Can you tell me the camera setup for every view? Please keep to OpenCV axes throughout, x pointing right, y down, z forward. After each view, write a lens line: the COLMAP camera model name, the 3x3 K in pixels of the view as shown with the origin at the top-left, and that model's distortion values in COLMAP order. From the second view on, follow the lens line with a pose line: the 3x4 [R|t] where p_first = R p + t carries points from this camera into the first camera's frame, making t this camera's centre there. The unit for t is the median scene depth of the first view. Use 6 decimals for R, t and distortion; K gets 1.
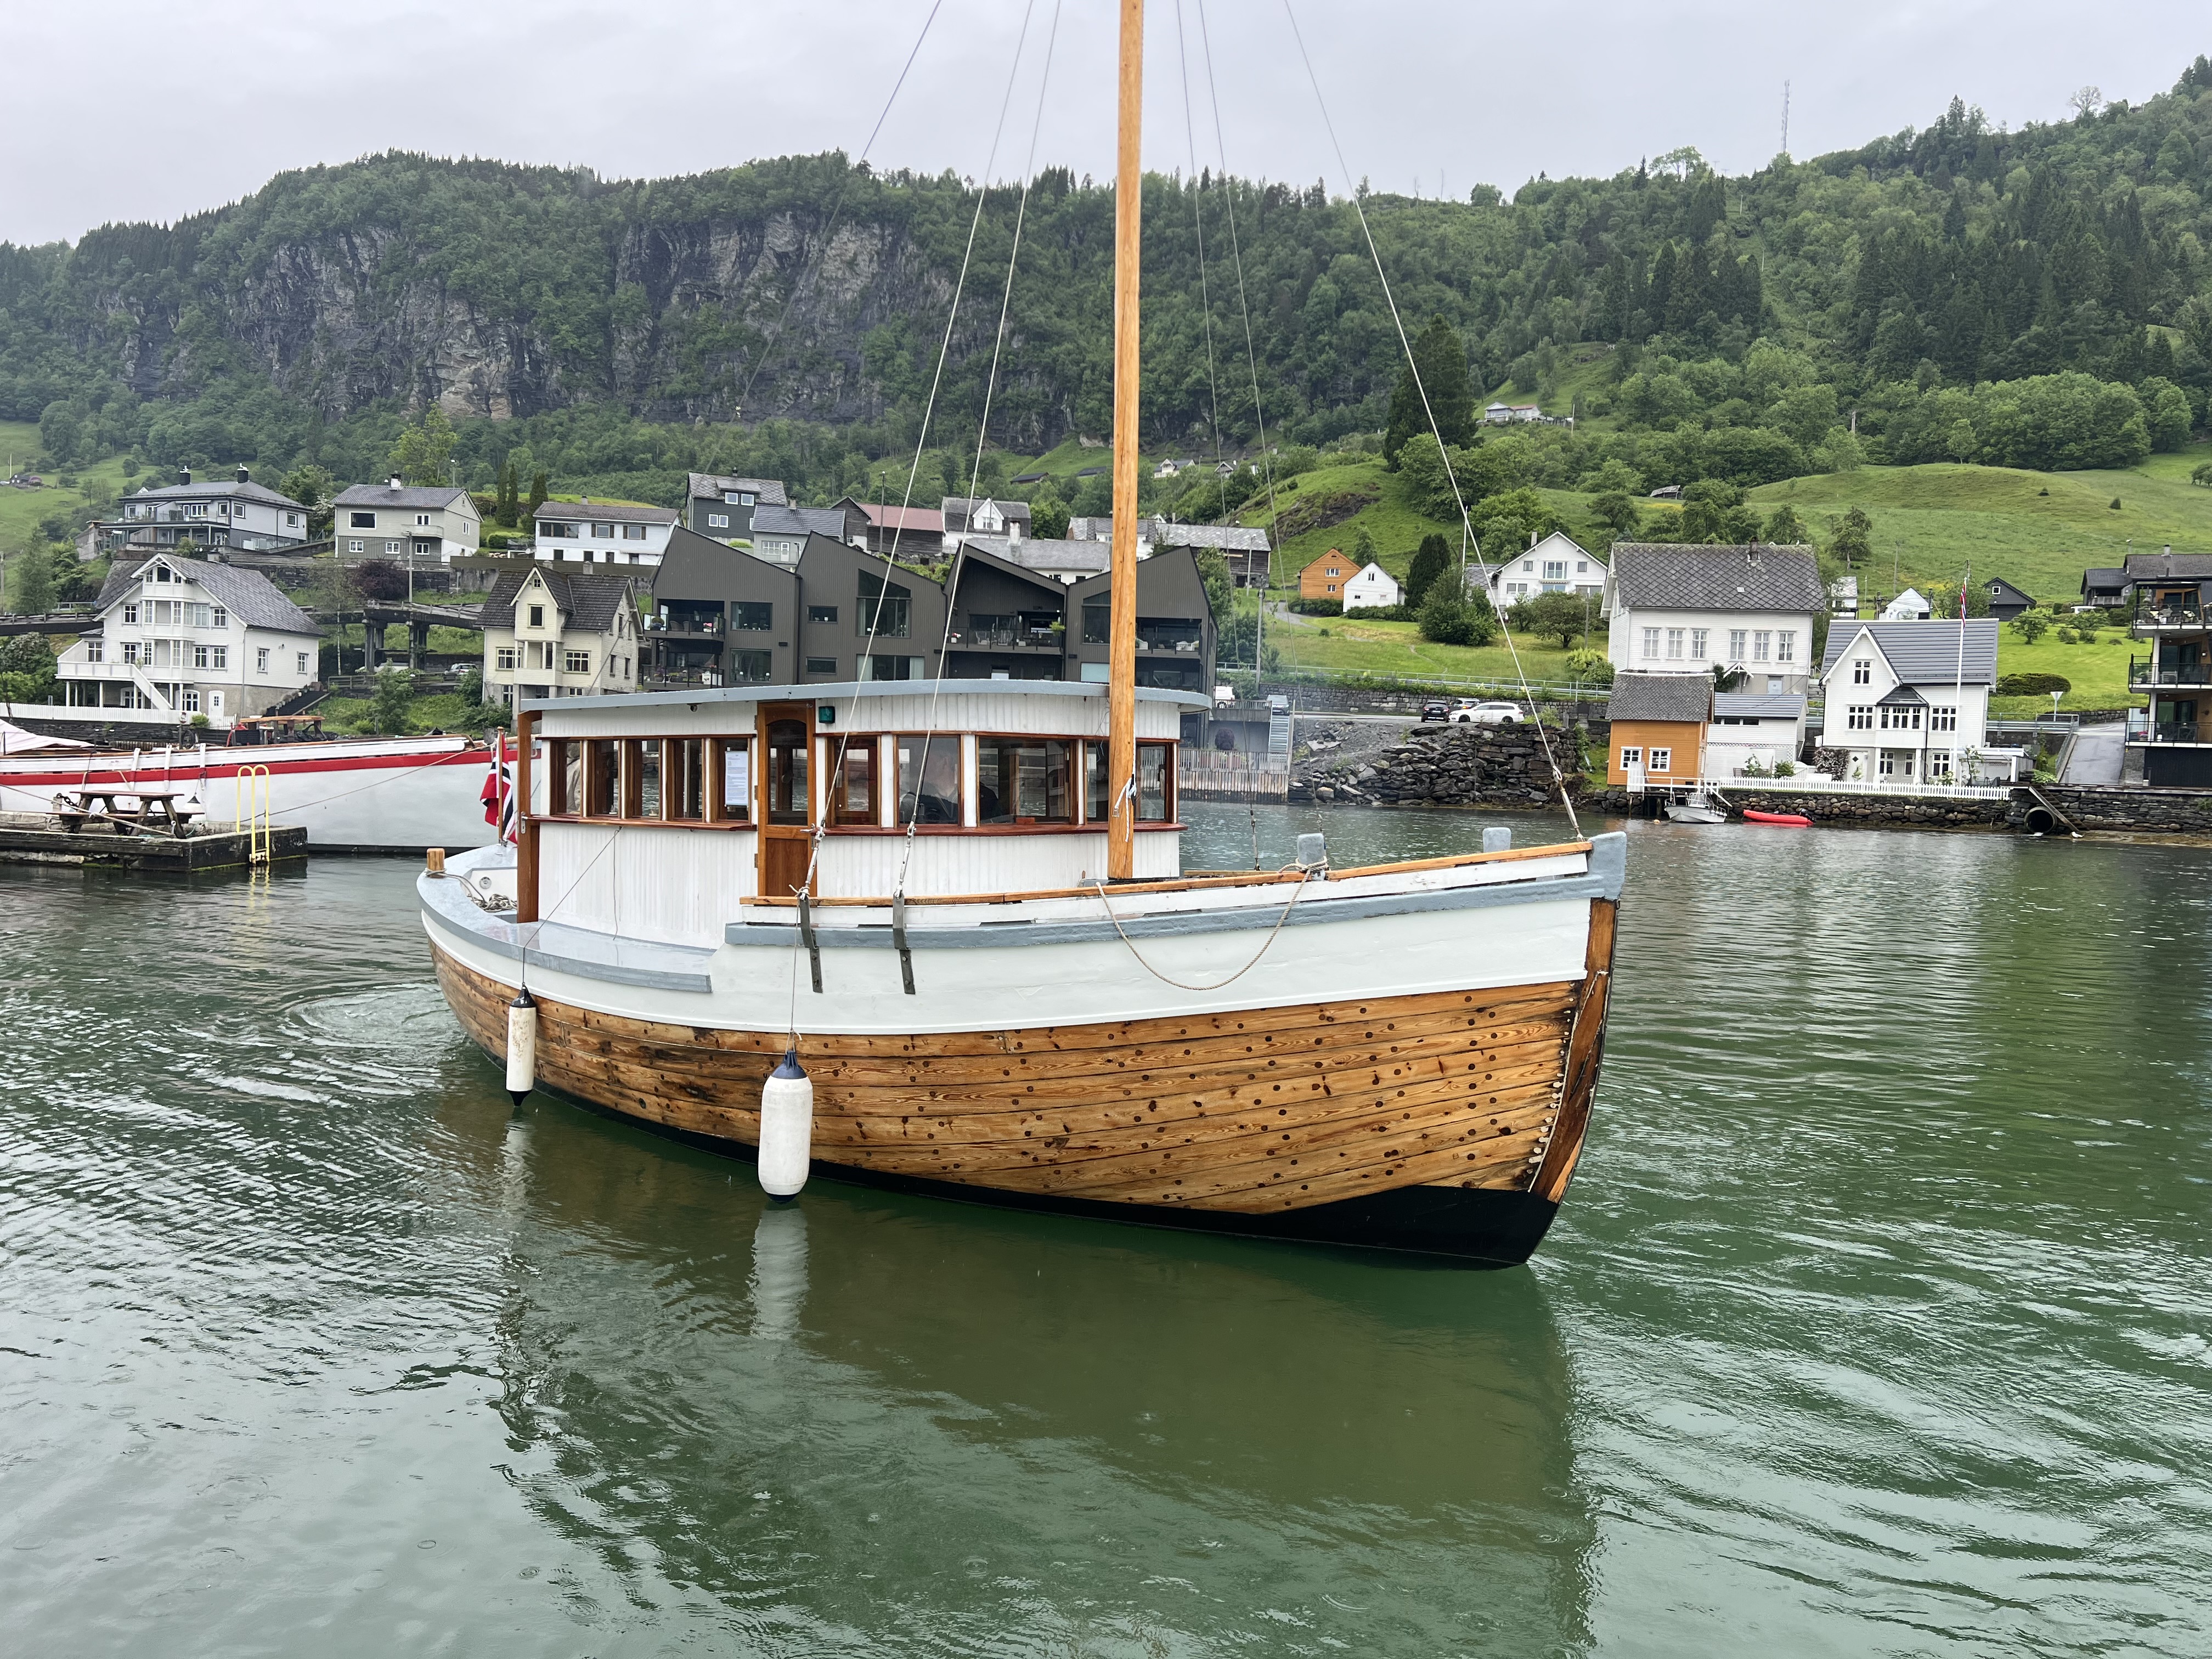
lens RADIAL K [[1642.7, 0, 1107.2], [0, 1642.7, 850.8], [0, 0, 1]] dist [0.012150, -0.017001]
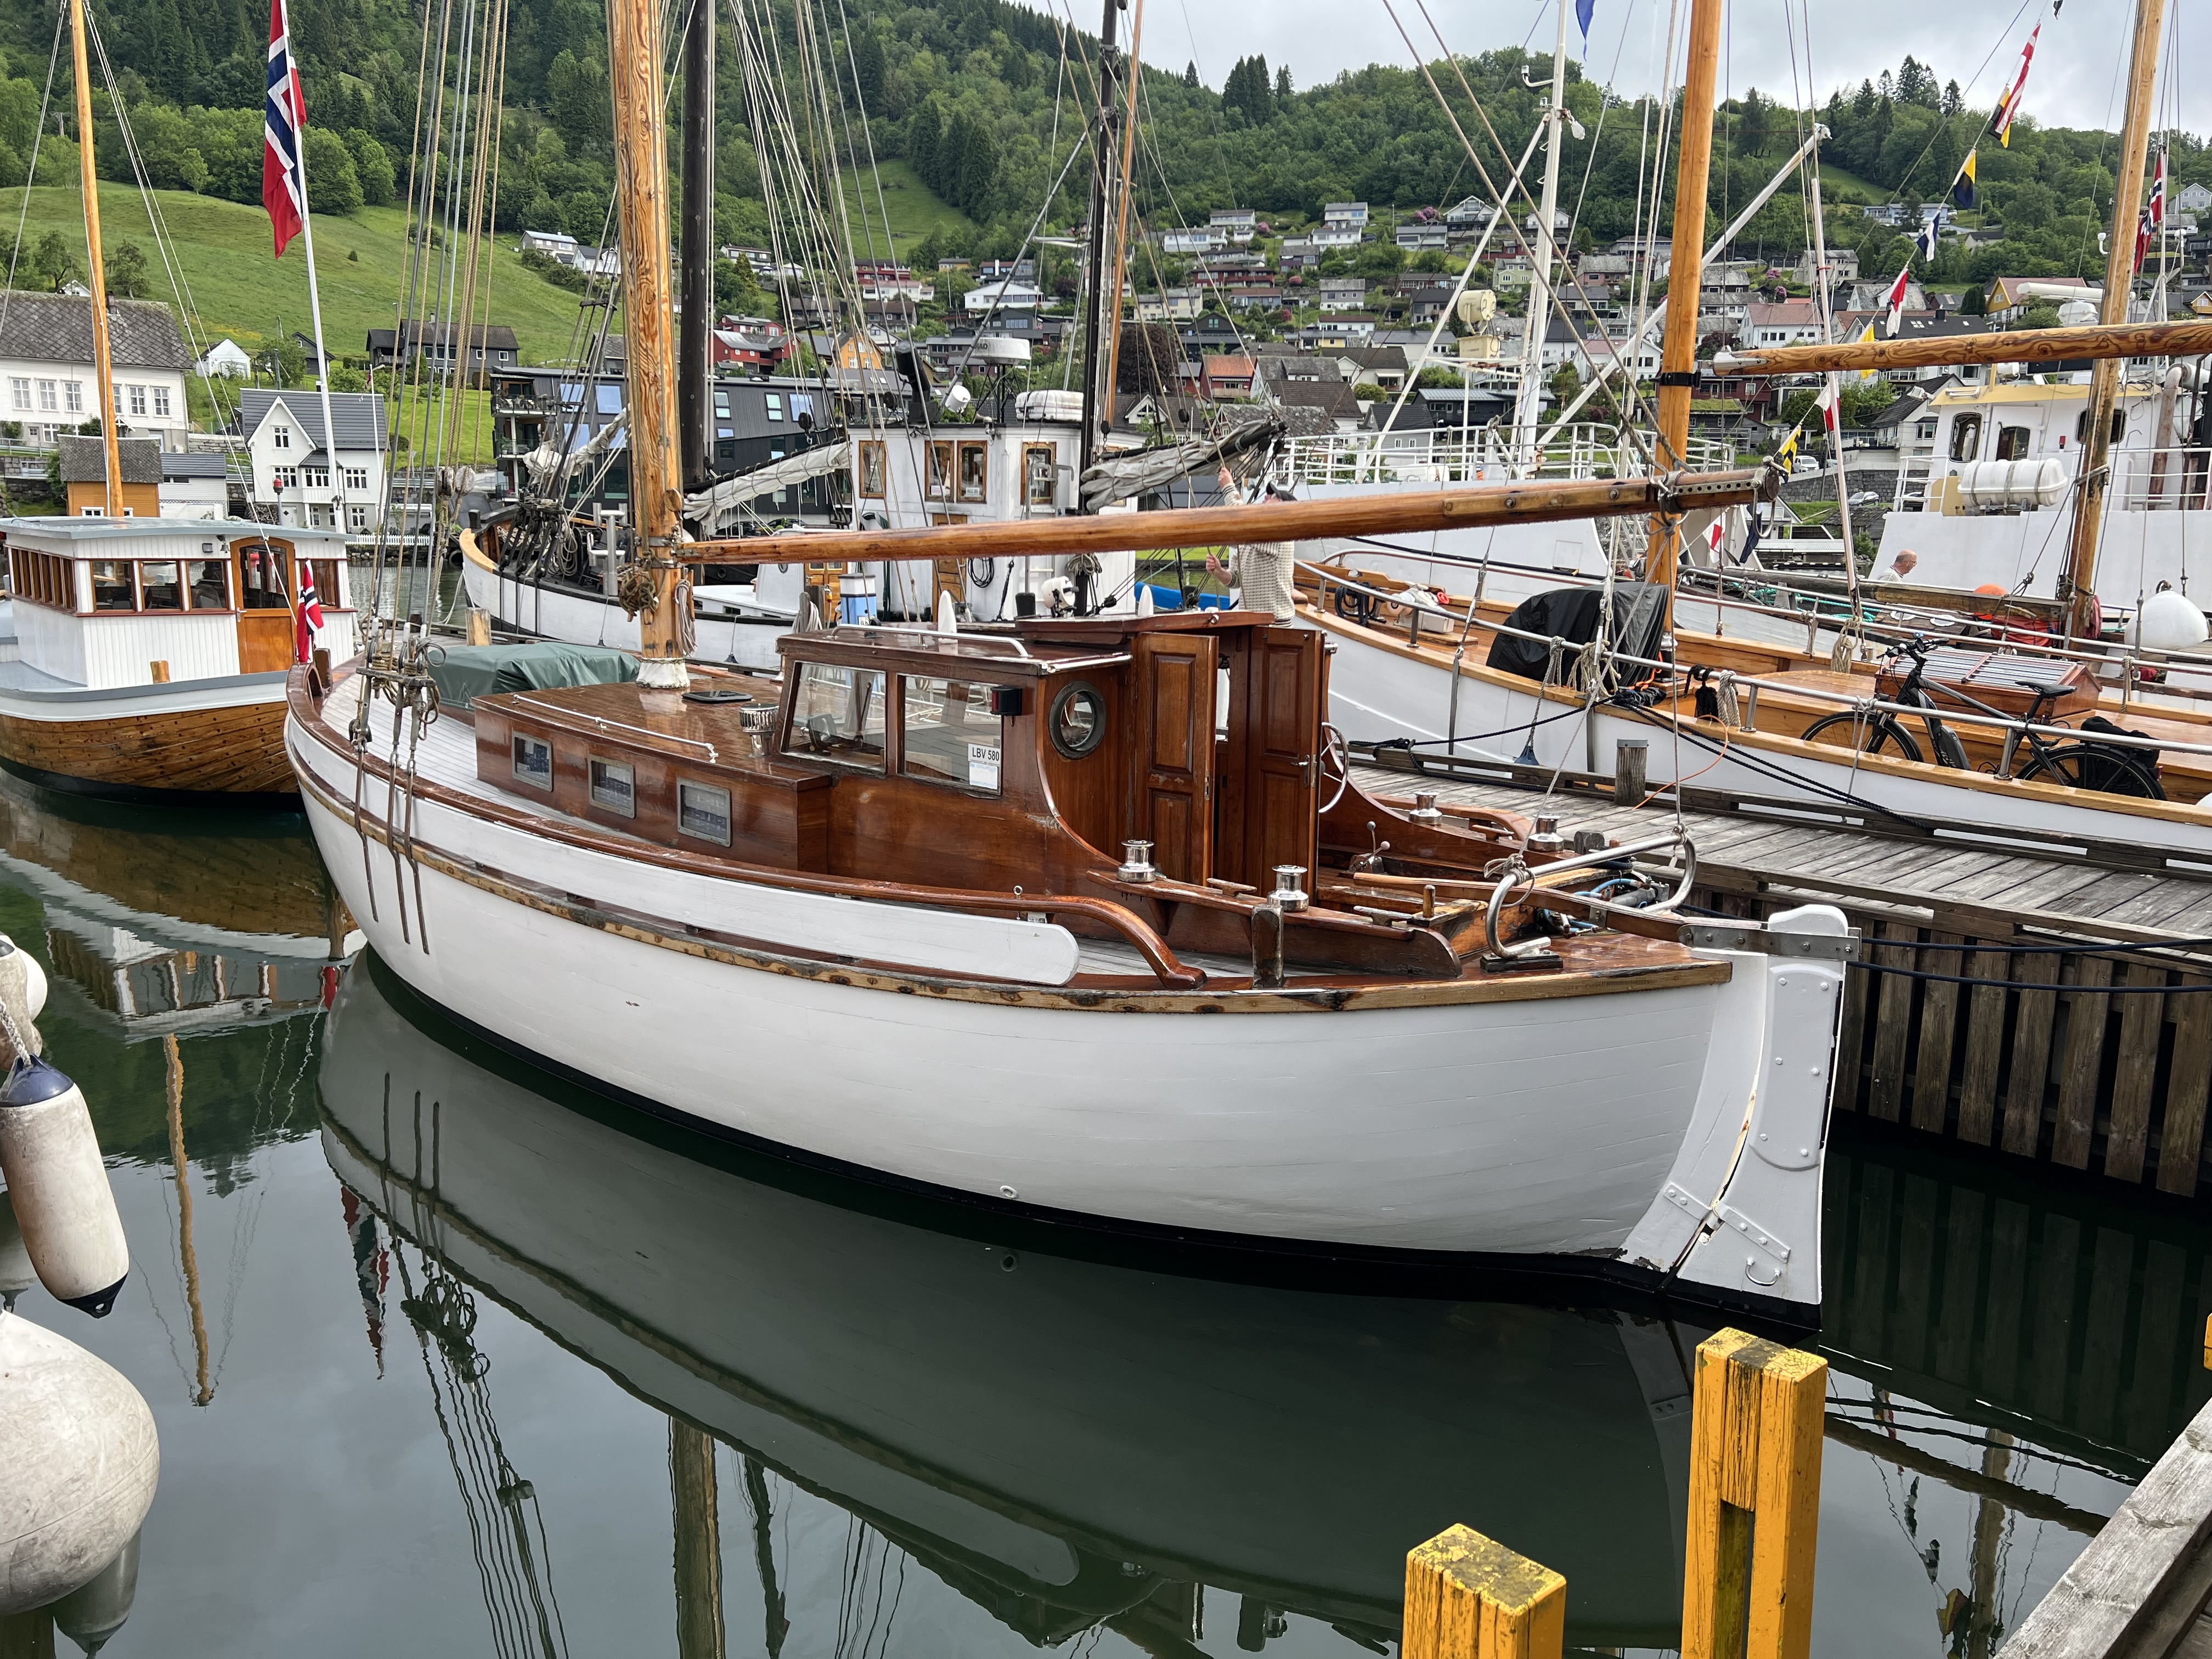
lens RADIAL K [[1642.7, 0, 1112.3], [0, 1642.7, 815.8], [0, 0, 1]] dist [0.012150, -0.017001]
pose [[0.558001, -0.171318, 0.811964, -0.151115], [0.056957, 0.984057, 0.168486, -0.005880], [-0.827884, -0.047768, 0.558862, -0.109596]]
